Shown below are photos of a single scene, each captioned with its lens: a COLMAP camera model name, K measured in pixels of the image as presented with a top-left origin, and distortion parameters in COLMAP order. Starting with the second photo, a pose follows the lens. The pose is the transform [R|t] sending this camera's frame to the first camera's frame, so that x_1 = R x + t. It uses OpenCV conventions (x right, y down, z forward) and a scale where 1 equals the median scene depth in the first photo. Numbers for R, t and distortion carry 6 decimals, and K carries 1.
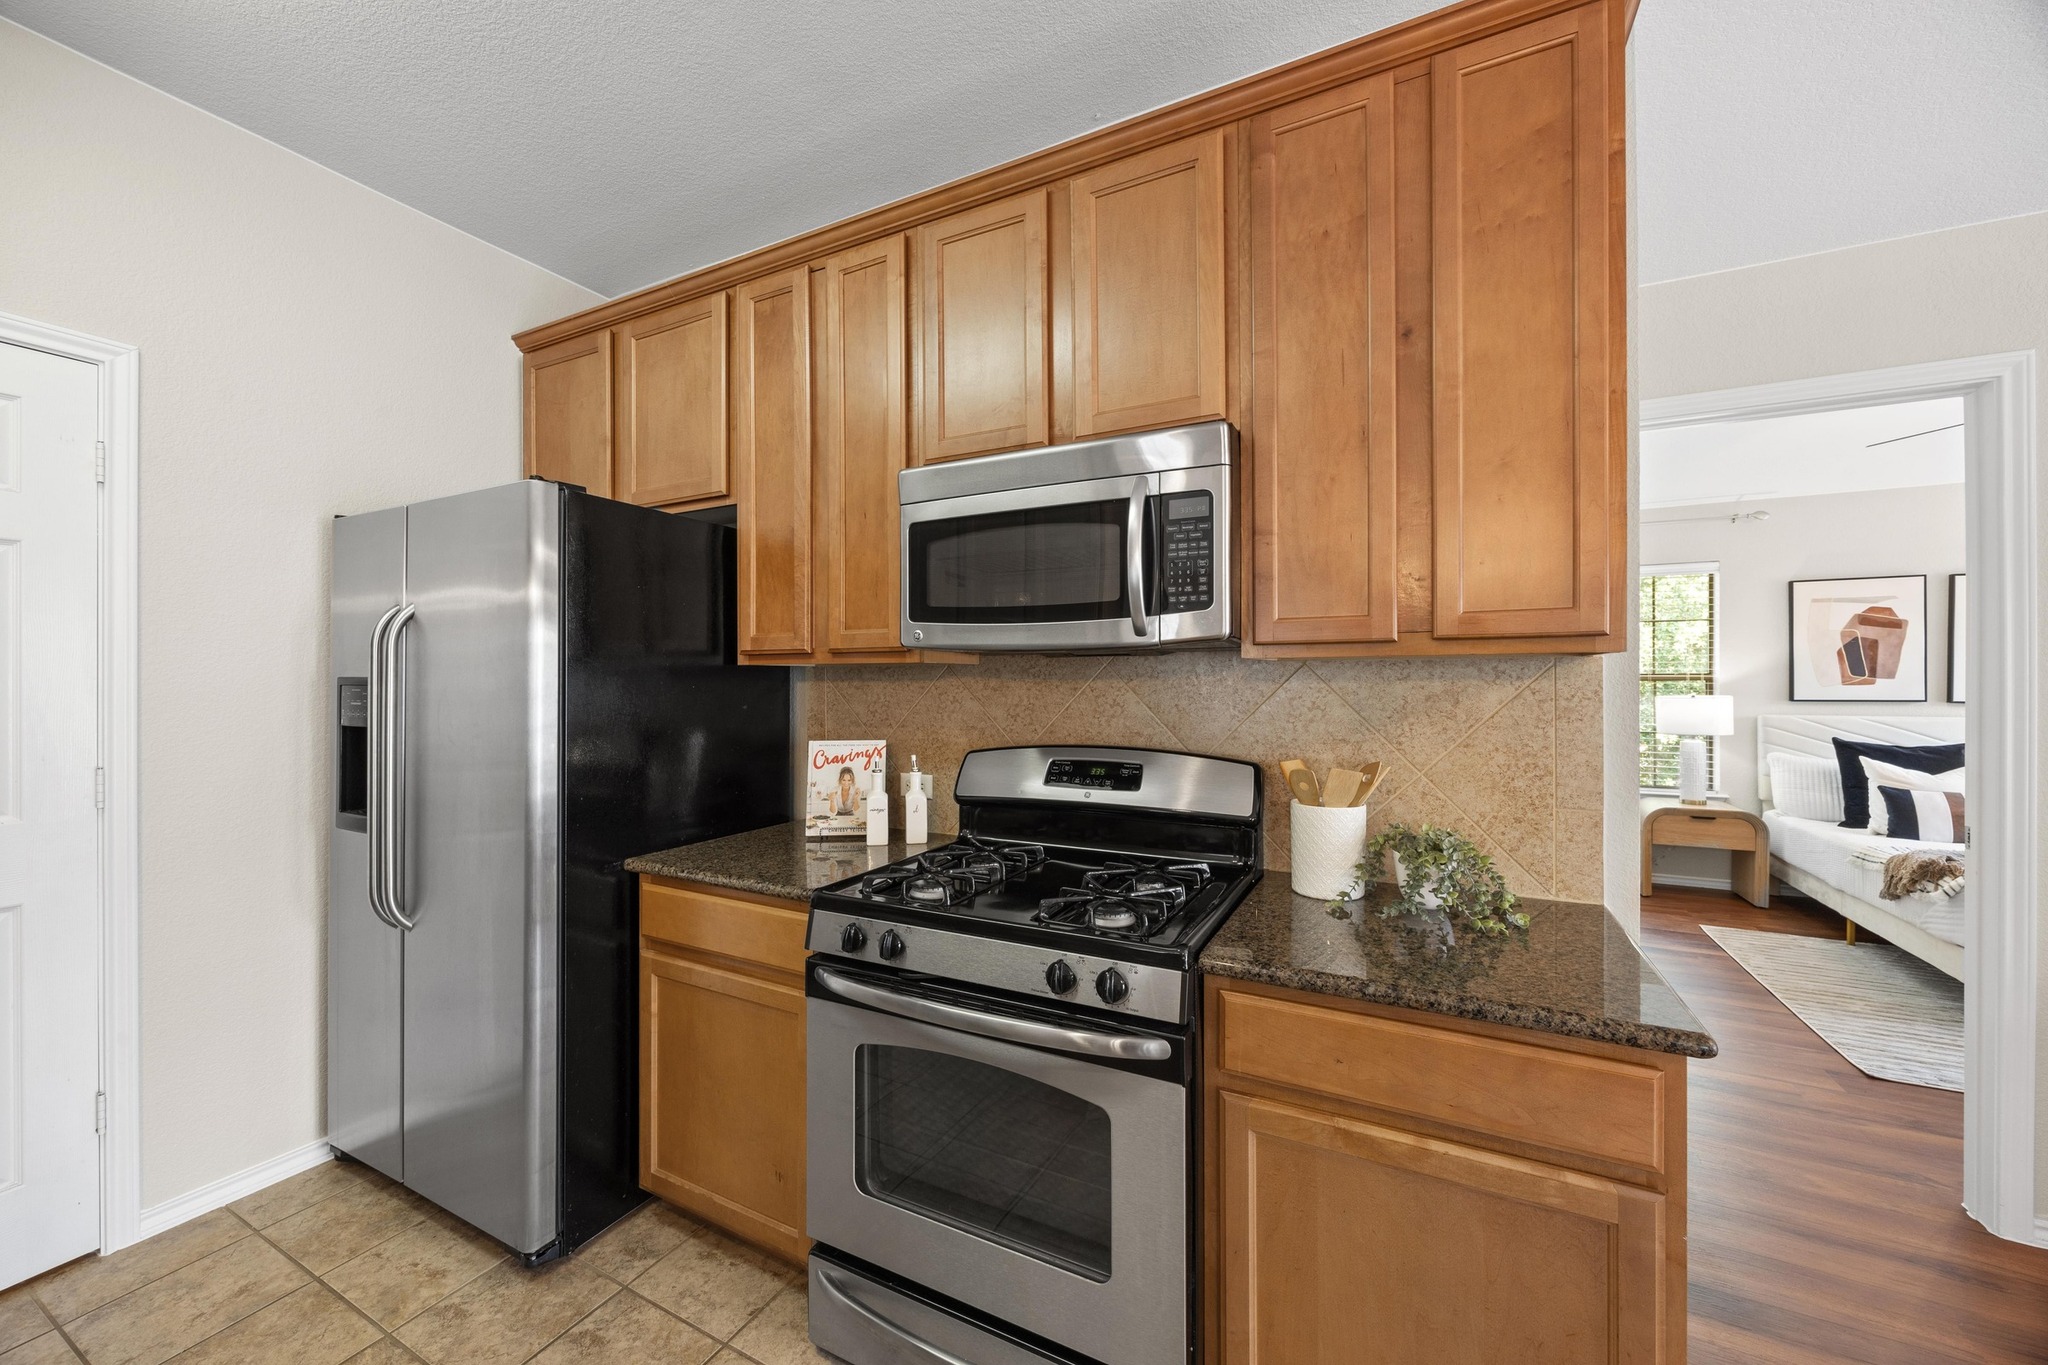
lens RADIAL K [[784.3, 0, 1004.7], [0, 784.3, 676.5], [0, 0, 1]] dist [-0.003948, -0.000153]
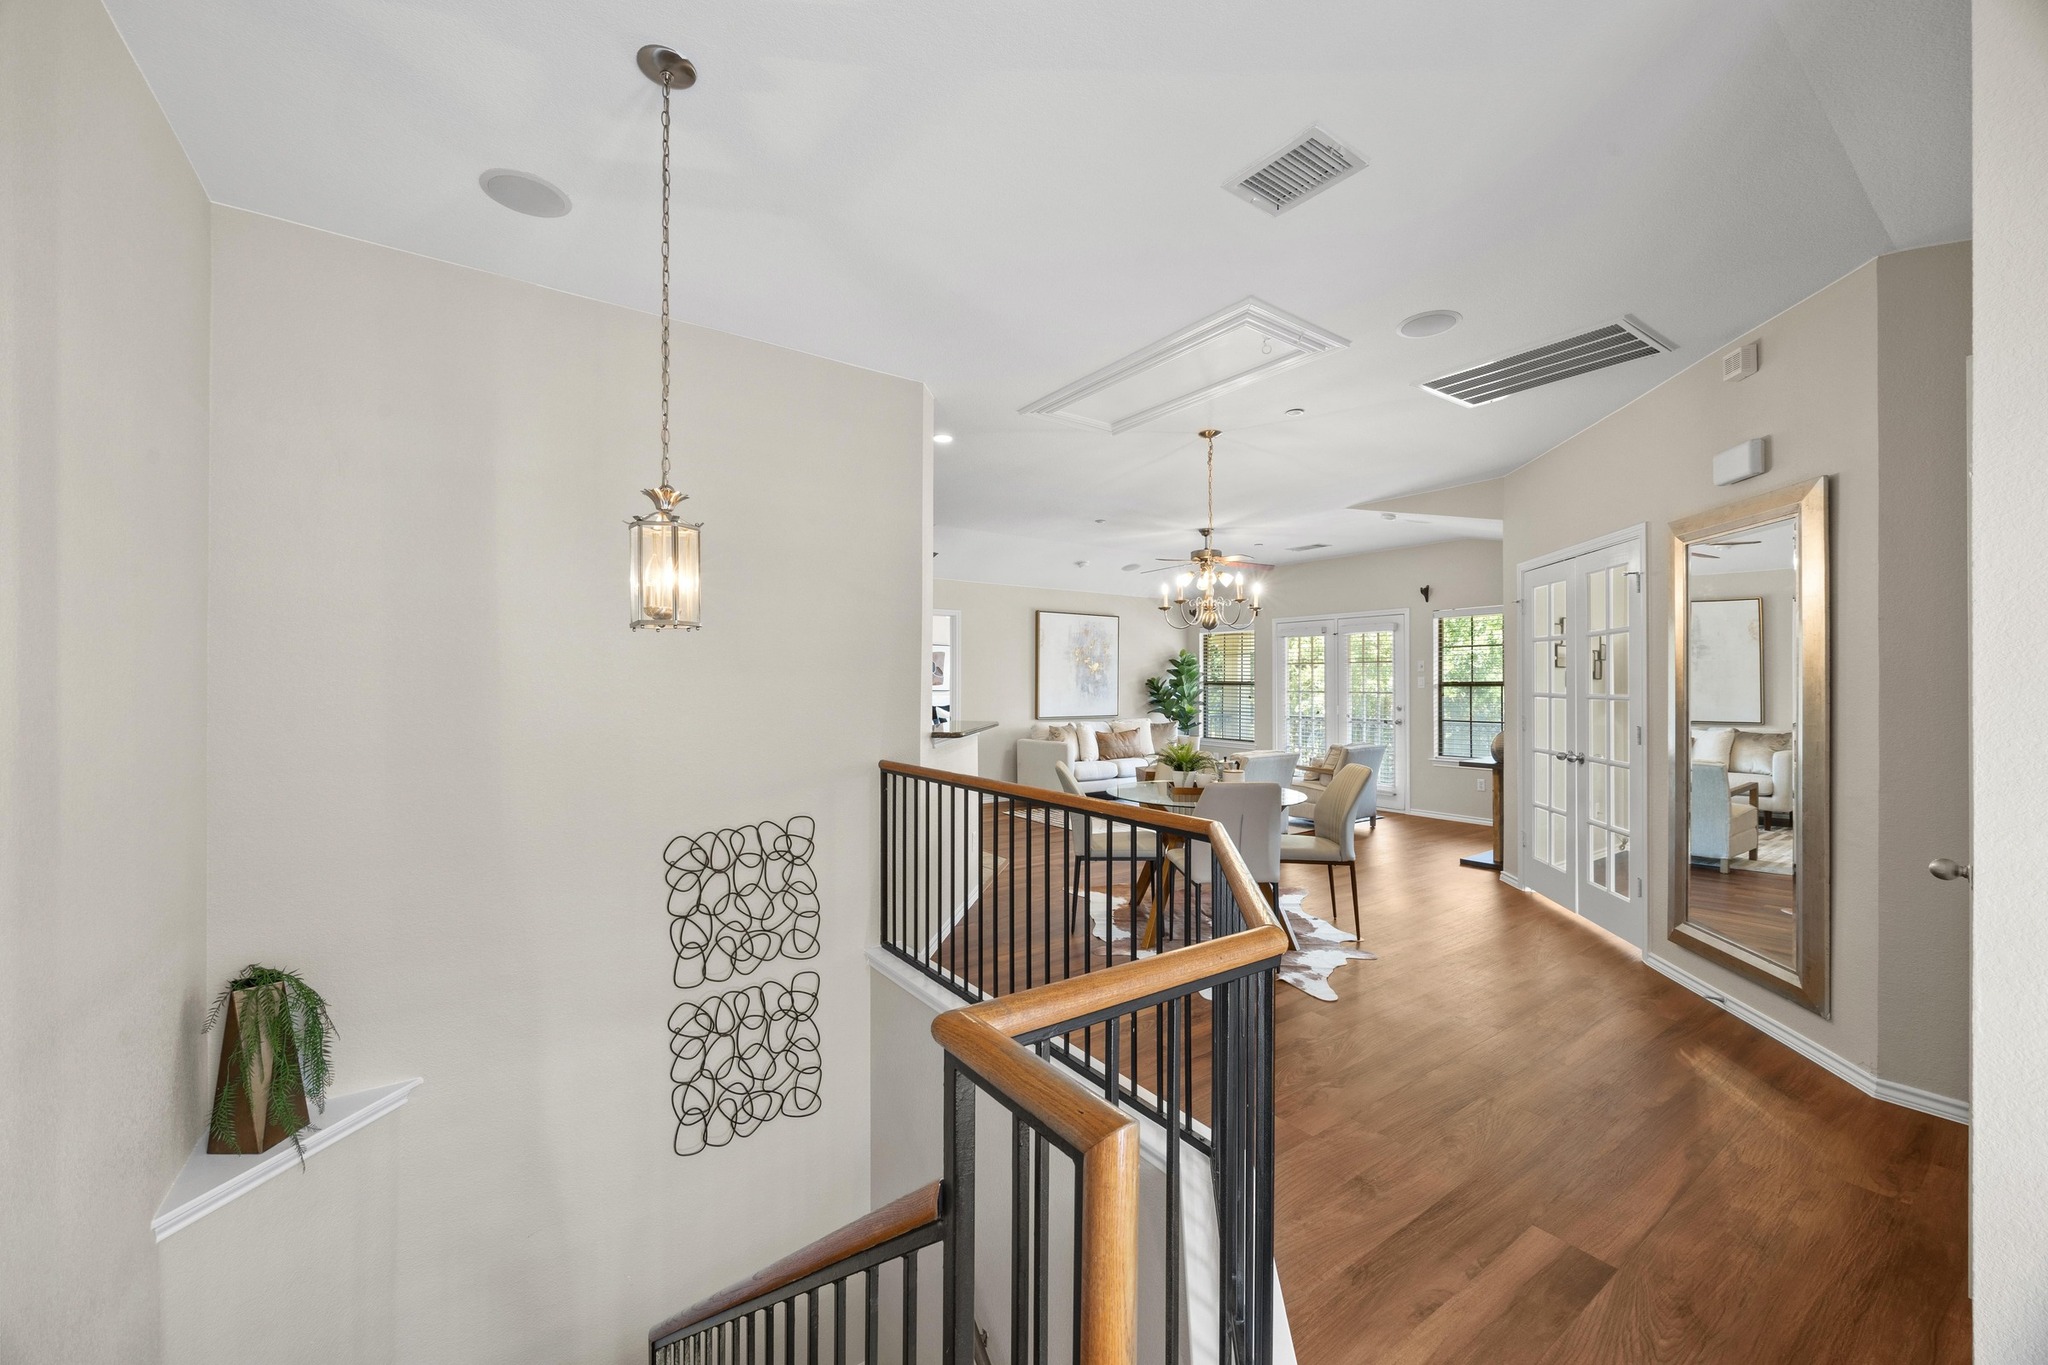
lens RADIAL K [[784.3, 0, 1020.8], [0, 784.3, 679.8], [0, 0, 1]] dist [-0.003948, -0.000153]
pose [[0.456001, 0.003038, 0.889974, -1.026114], [-0.006828, 0.999977, 0.000085, -0.006261], [-0.889953, -0.006116, 0.456011, -0.555264]]
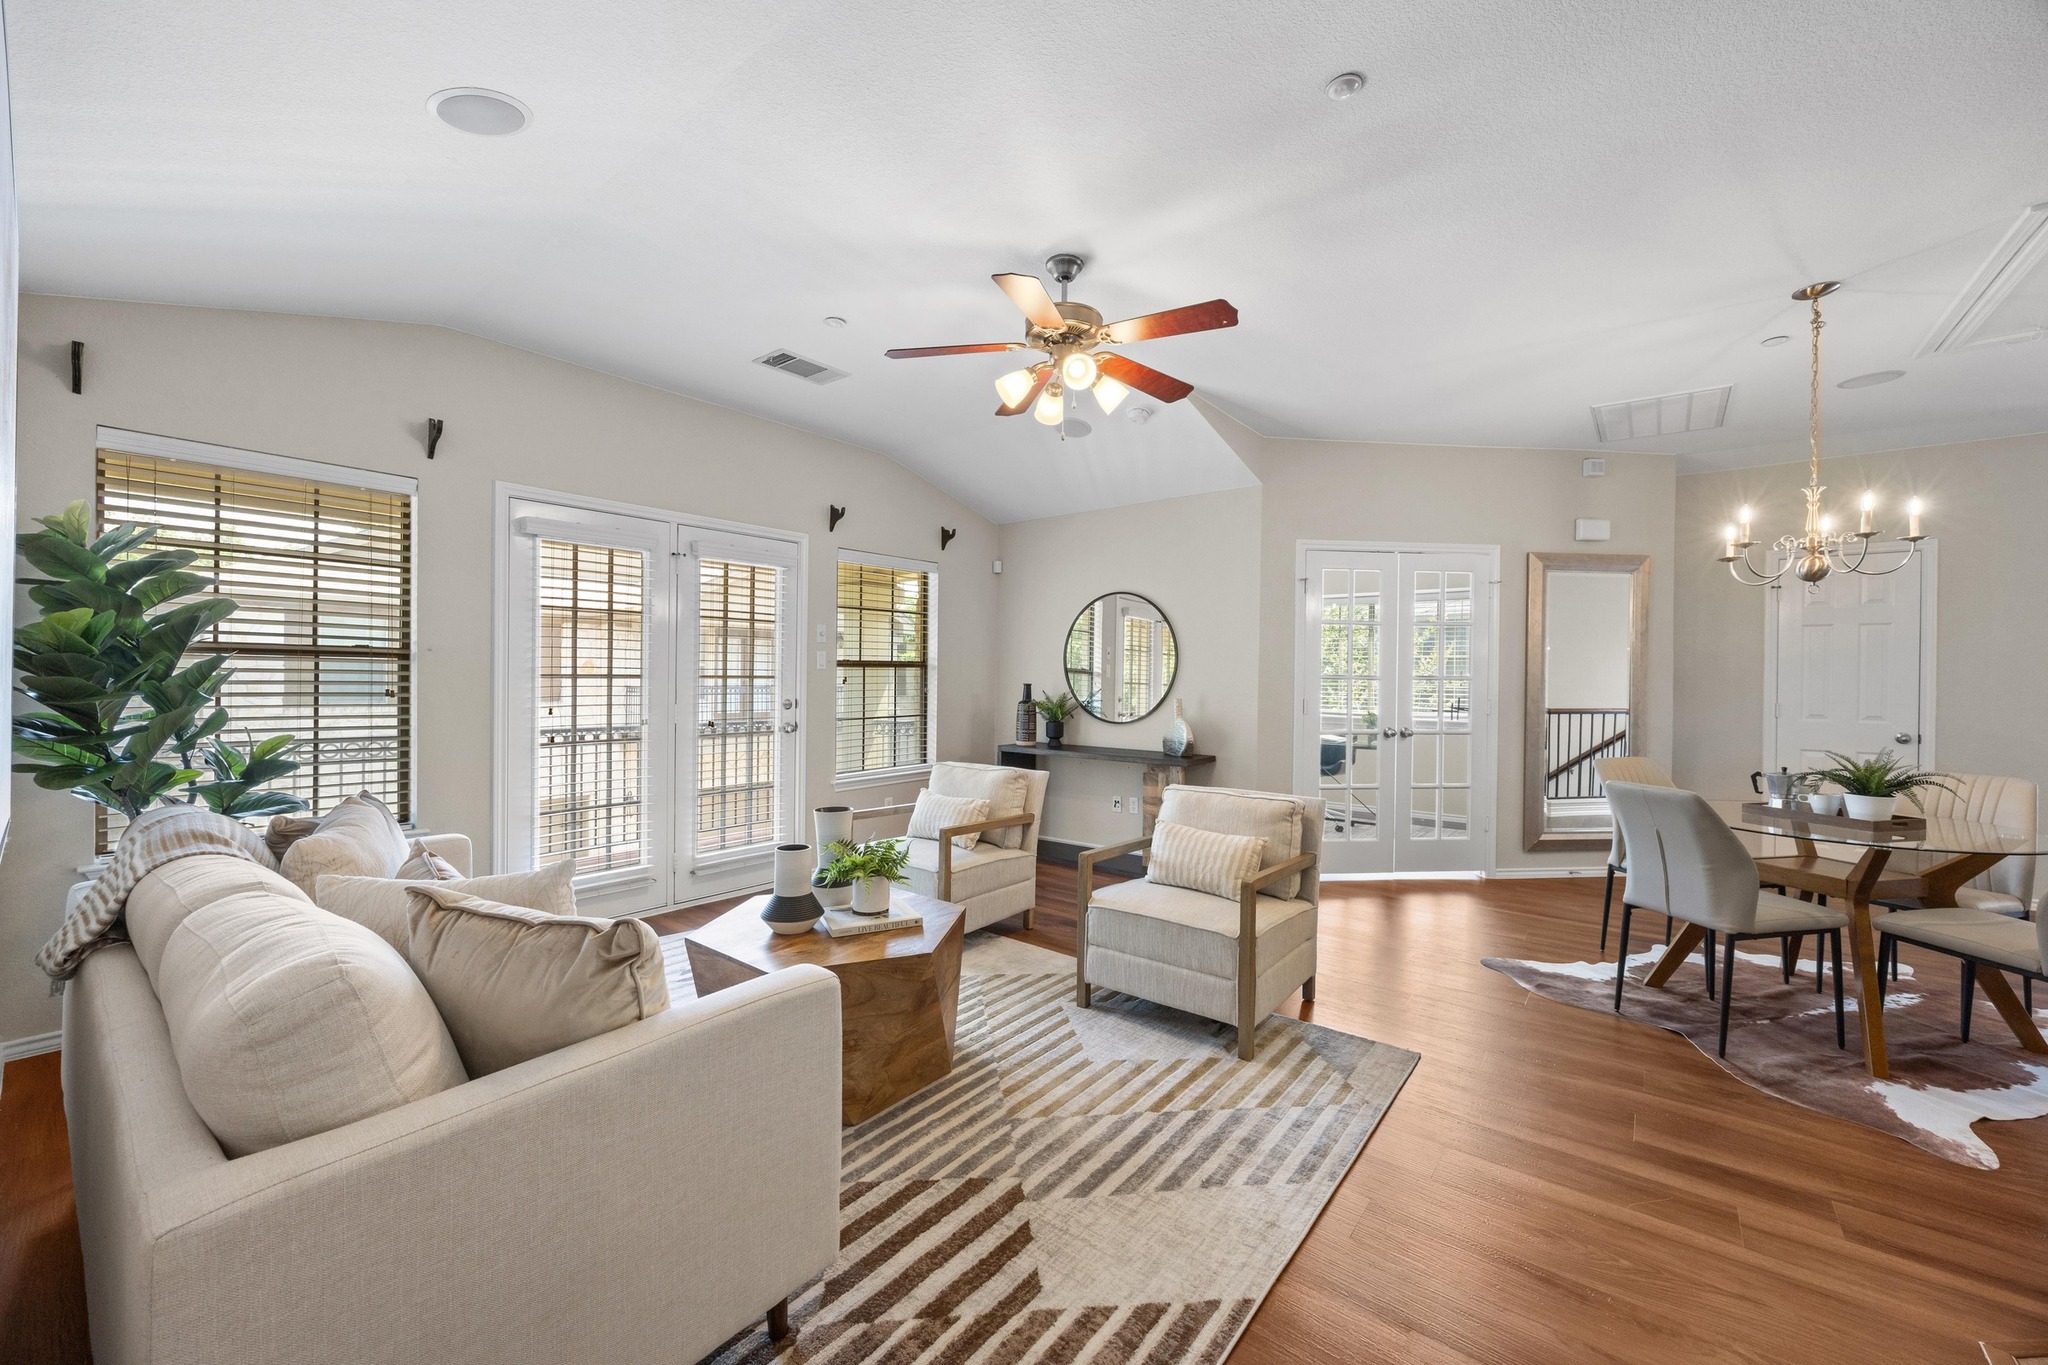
lens RADIAL K [[784.3, 0, 1028.7], [0, 784.3, 679.3], [0, 0, 1]] dist [-0.003948, -0.000153]
pose [[-0.981366, -0.004757, 0.192087, 0.411618], [-0.005981, 0.999965, -0.005793, 0.023194], [-0.192053, -0.006834, -0.981361, 0.416991]]
